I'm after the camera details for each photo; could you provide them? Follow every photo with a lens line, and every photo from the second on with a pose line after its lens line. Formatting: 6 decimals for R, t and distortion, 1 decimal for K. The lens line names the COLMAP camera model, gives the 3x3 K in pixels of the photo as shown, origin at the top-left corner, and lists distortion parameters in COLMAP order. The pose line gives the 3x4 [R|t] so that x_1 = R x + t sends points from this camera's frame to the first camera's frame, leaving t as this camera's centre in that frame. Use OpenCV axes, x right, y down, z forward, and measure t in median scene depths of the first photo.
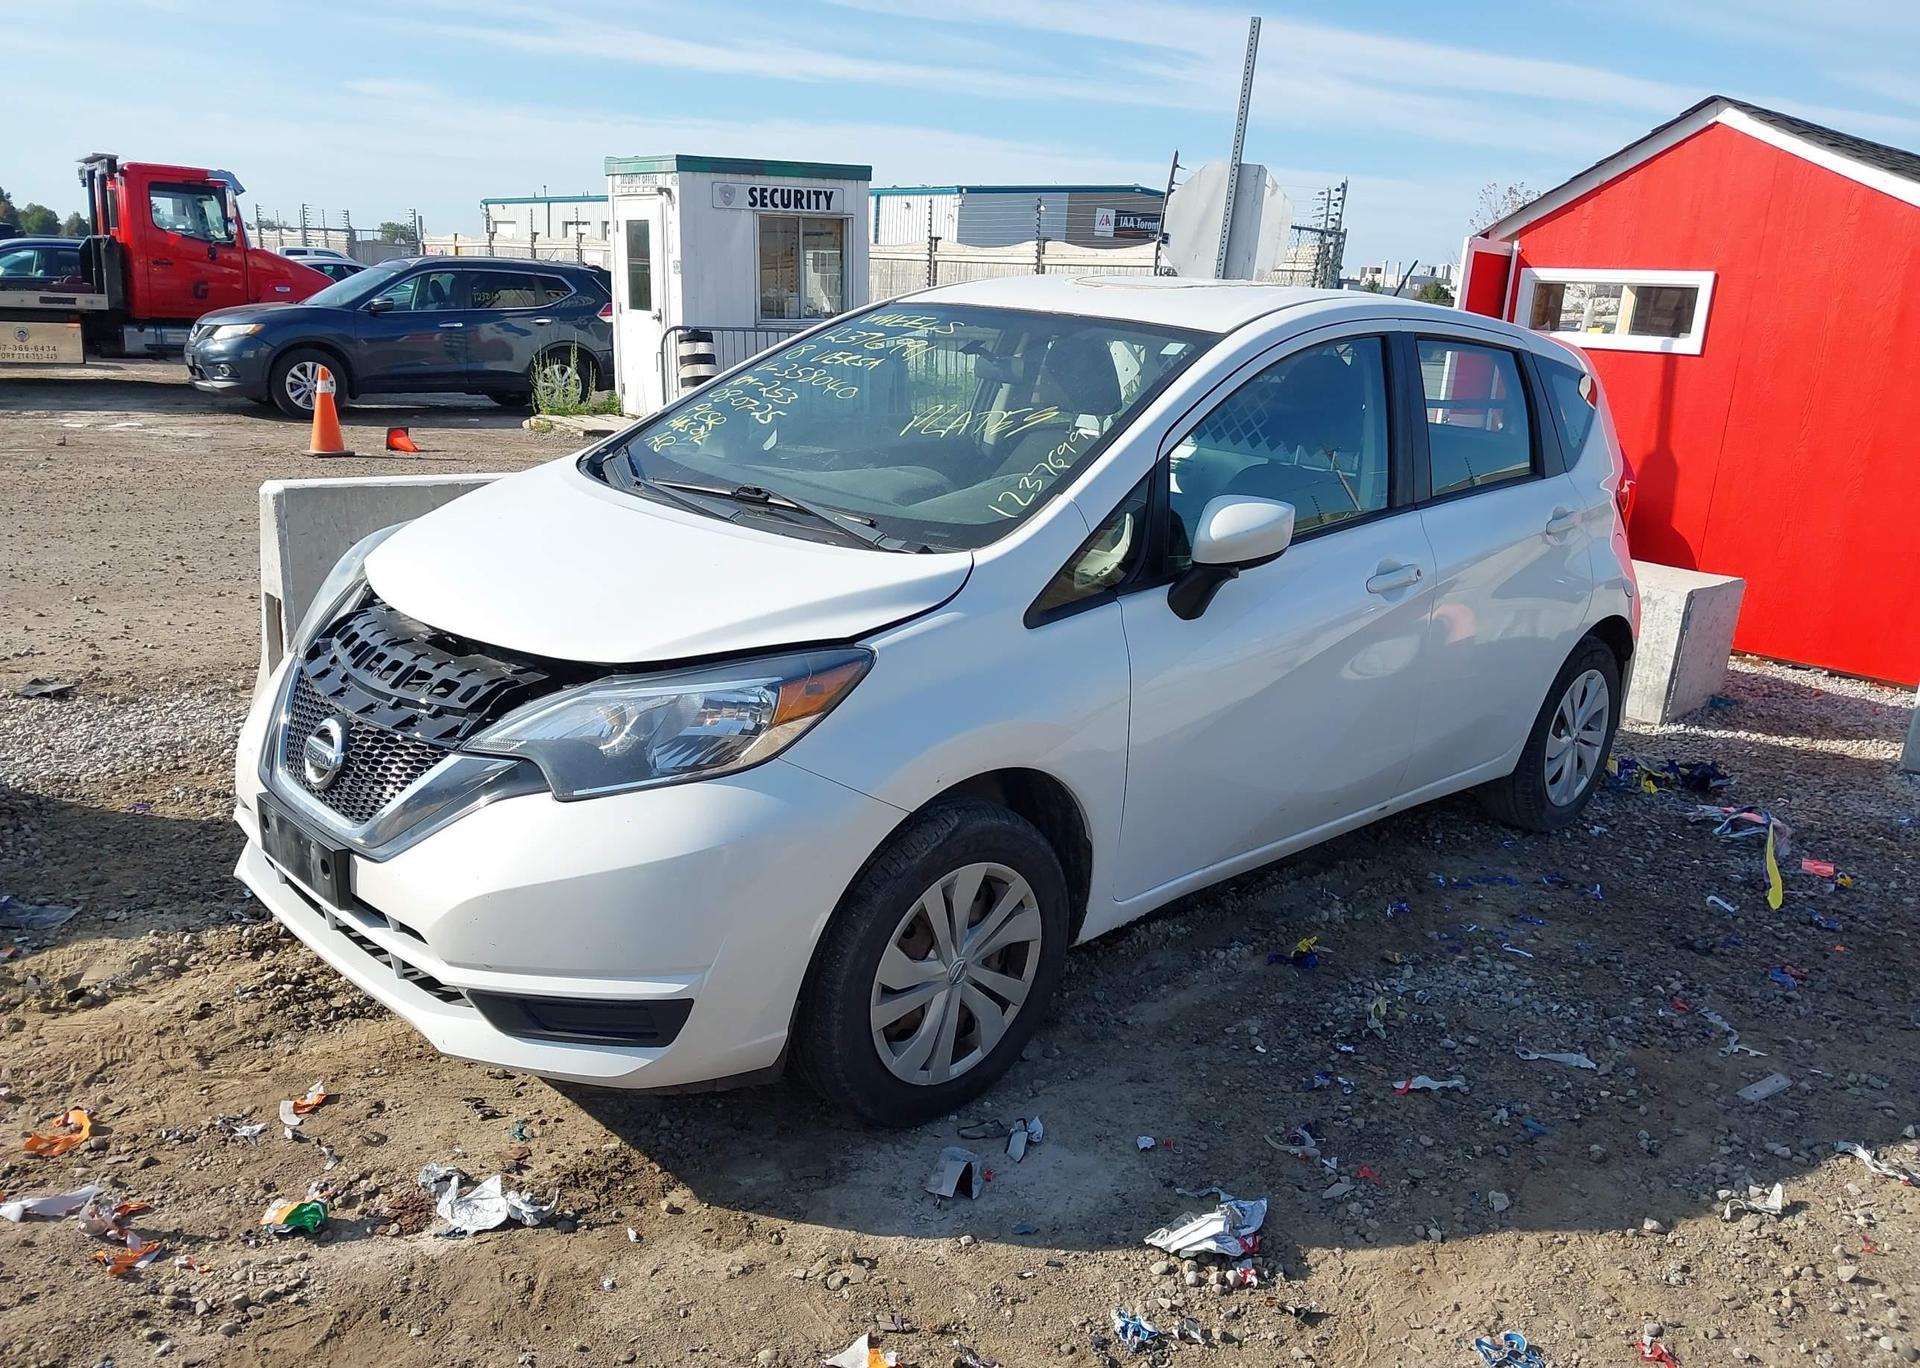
lens RADIAL K [[1517.4, 0, 960.0], [0, 1517.4, 684.0], [0, 0, 1]] dist [0.008496, -0.002024]
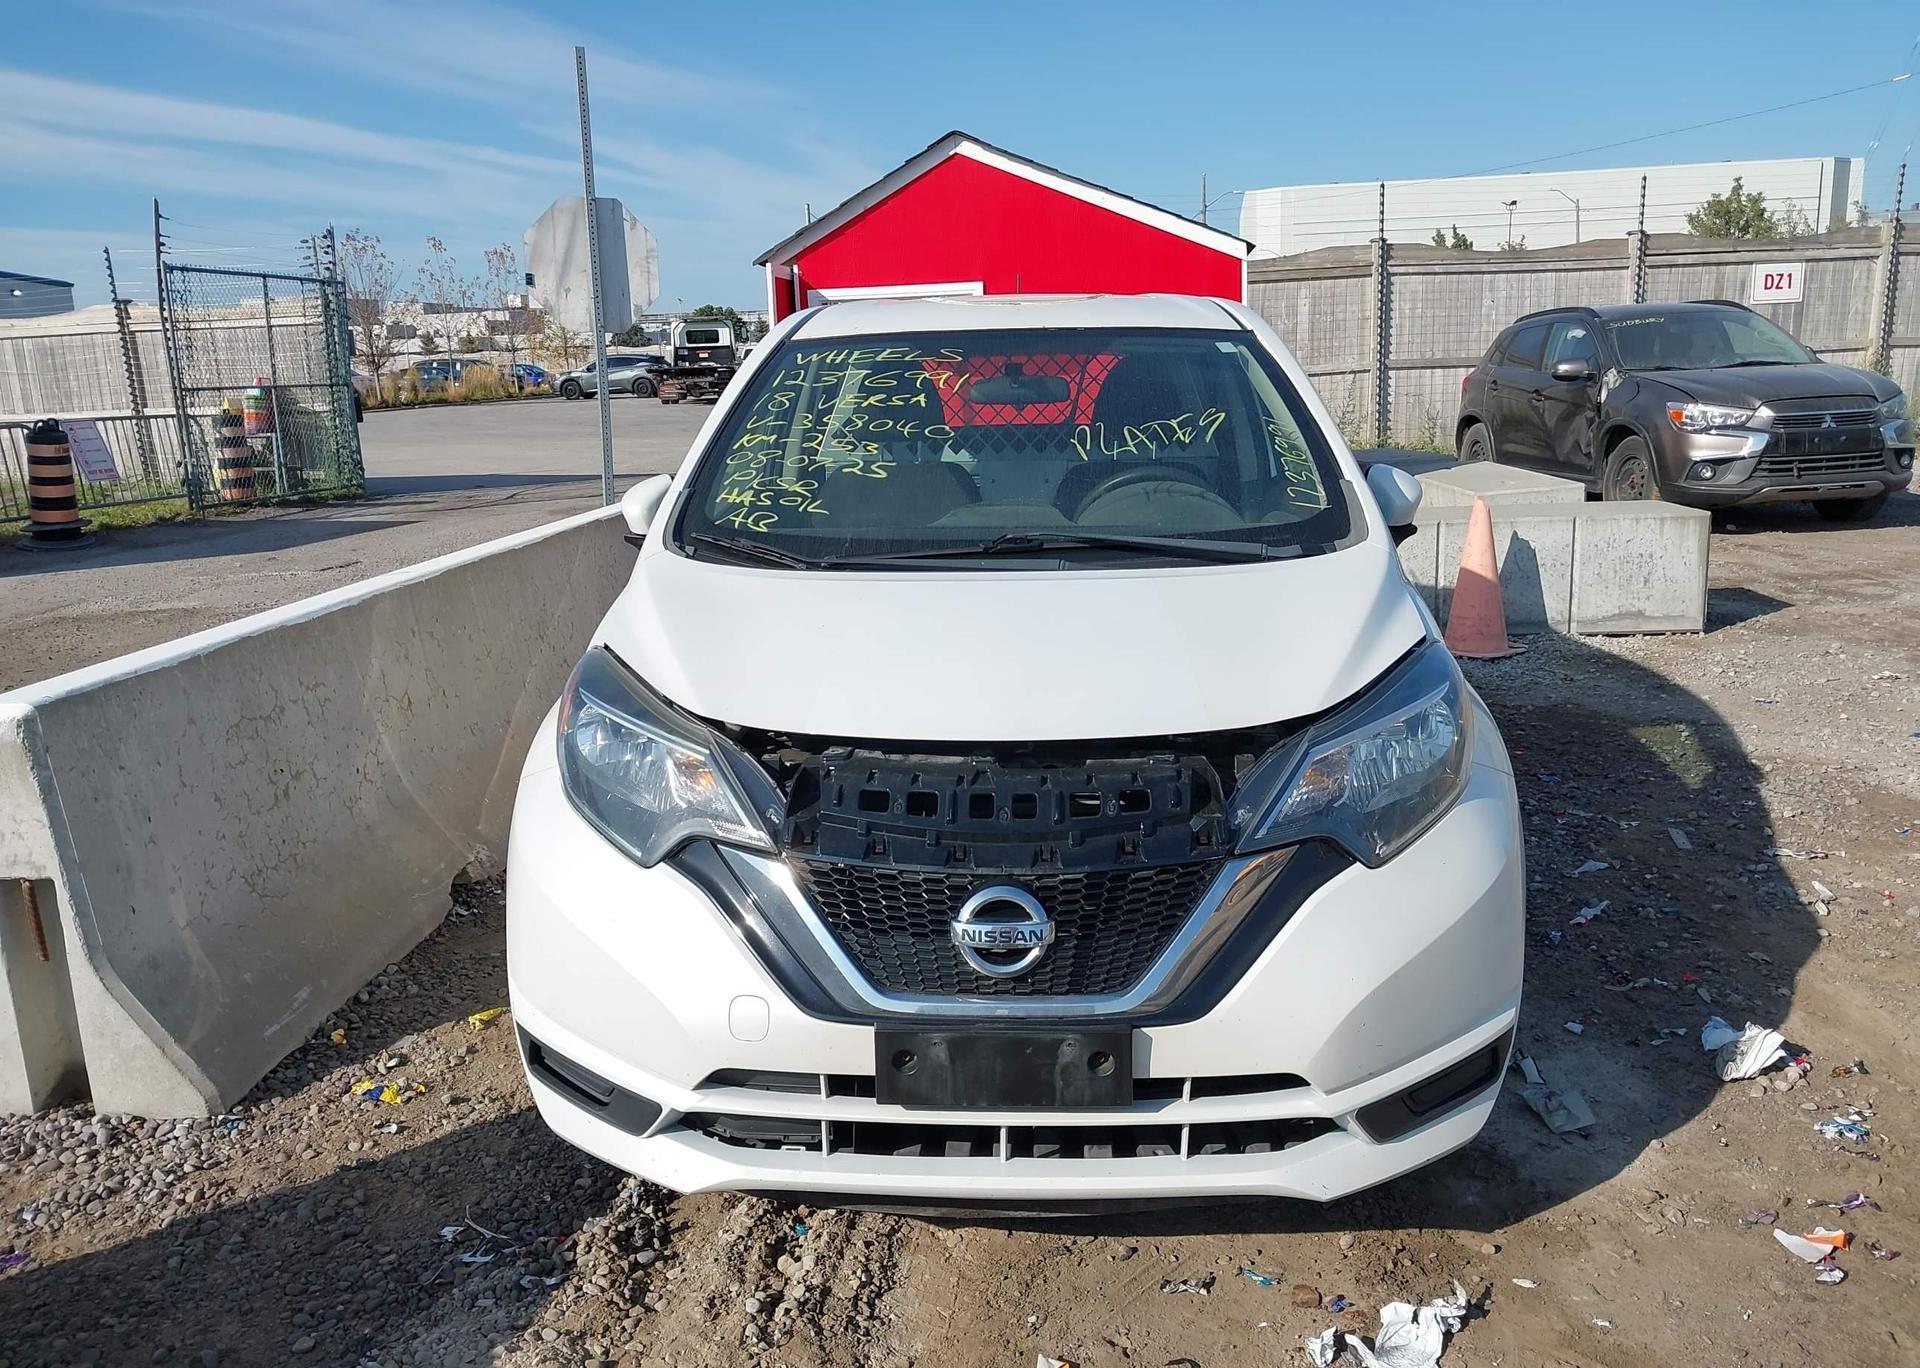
lens RADIAL K [[1517.4, 0, 960.0], [0, 1517.4, 684.0], [0, 0, 1]] dist [0.008496, -0.002024]
pose [[0.735946, -0.228496, 0.637317, -0.335650], [0.246569, 0.967139, 0.062019, -0.048404], [-0.630545, 0.111500, 0.768102, 0.152237]]
